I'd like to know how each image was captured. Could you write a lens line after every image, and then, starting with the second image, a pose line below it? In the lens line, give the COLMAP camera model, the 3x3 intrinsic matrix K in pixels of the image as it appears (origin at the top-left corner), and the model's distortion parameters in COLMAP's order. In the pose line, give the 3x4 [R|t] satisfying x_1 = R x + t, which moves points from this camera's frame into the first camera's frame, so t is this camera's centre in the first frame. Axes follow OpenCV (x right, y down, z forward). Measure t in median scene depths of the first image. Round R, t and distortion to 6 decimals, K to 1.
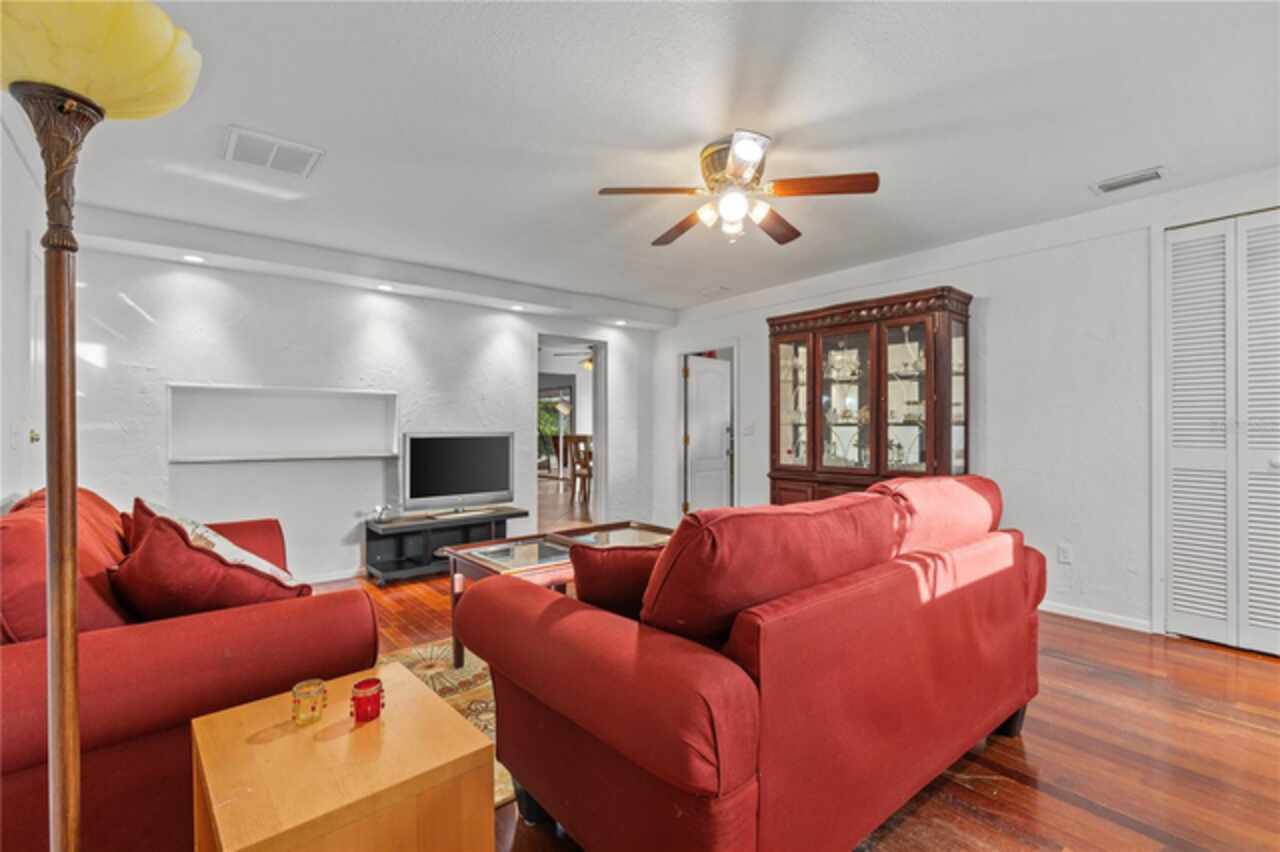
lens RADIAL K [[573.8, 0, 643.7], [0, 573.8, 427.1], [0, 0, 1]] dist [-0.000471, -0.000257]
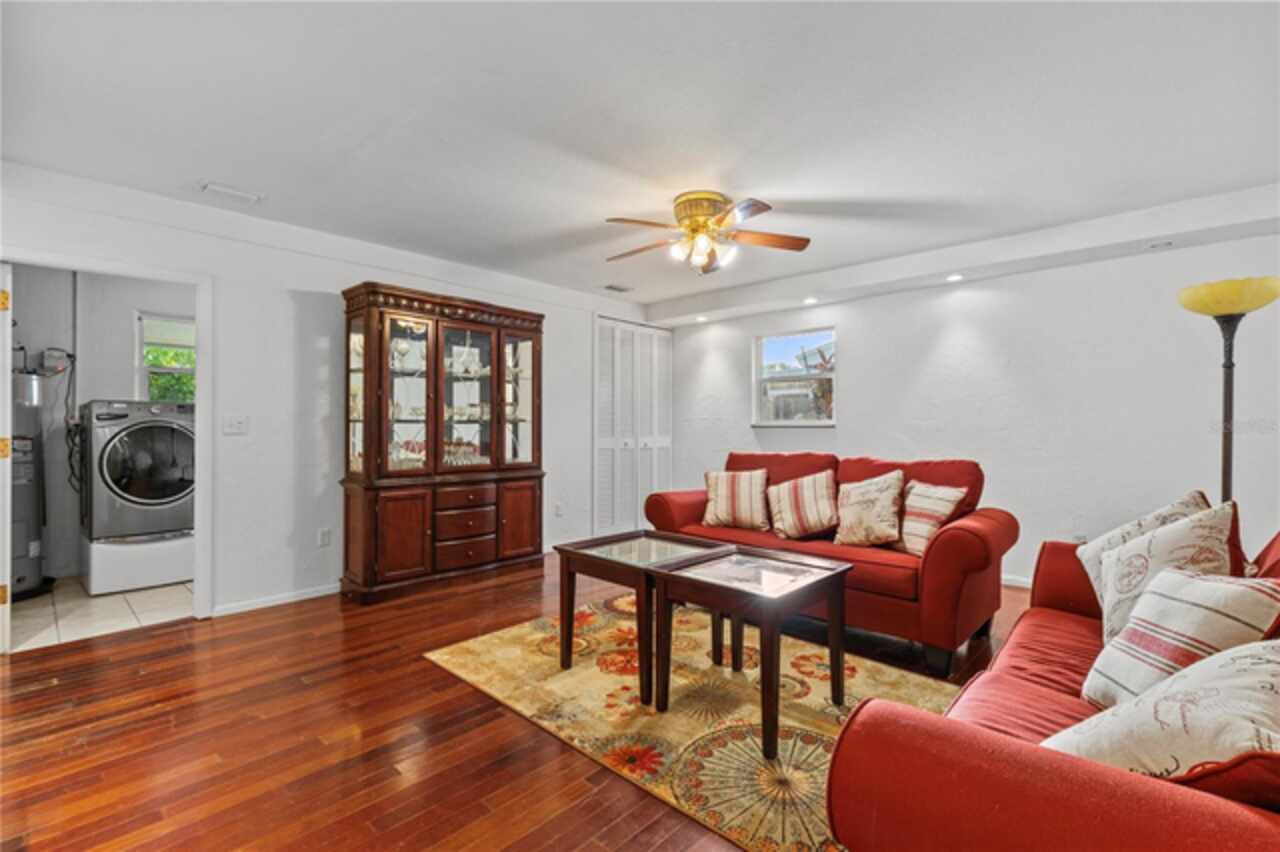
lens RADIAL K [[573.8, 0, 643.7], [0, 573.8, 427.1], [0, 0, 1]] dist [-0.000471, -0.000257]
pose [[-0.139834, 0.001352, 0.990174, -0.690253], [-0.005268, 0.999984, -0.002109, 0.005460], [-0.990161, -0.005512, -0.139824, 0.854480]]
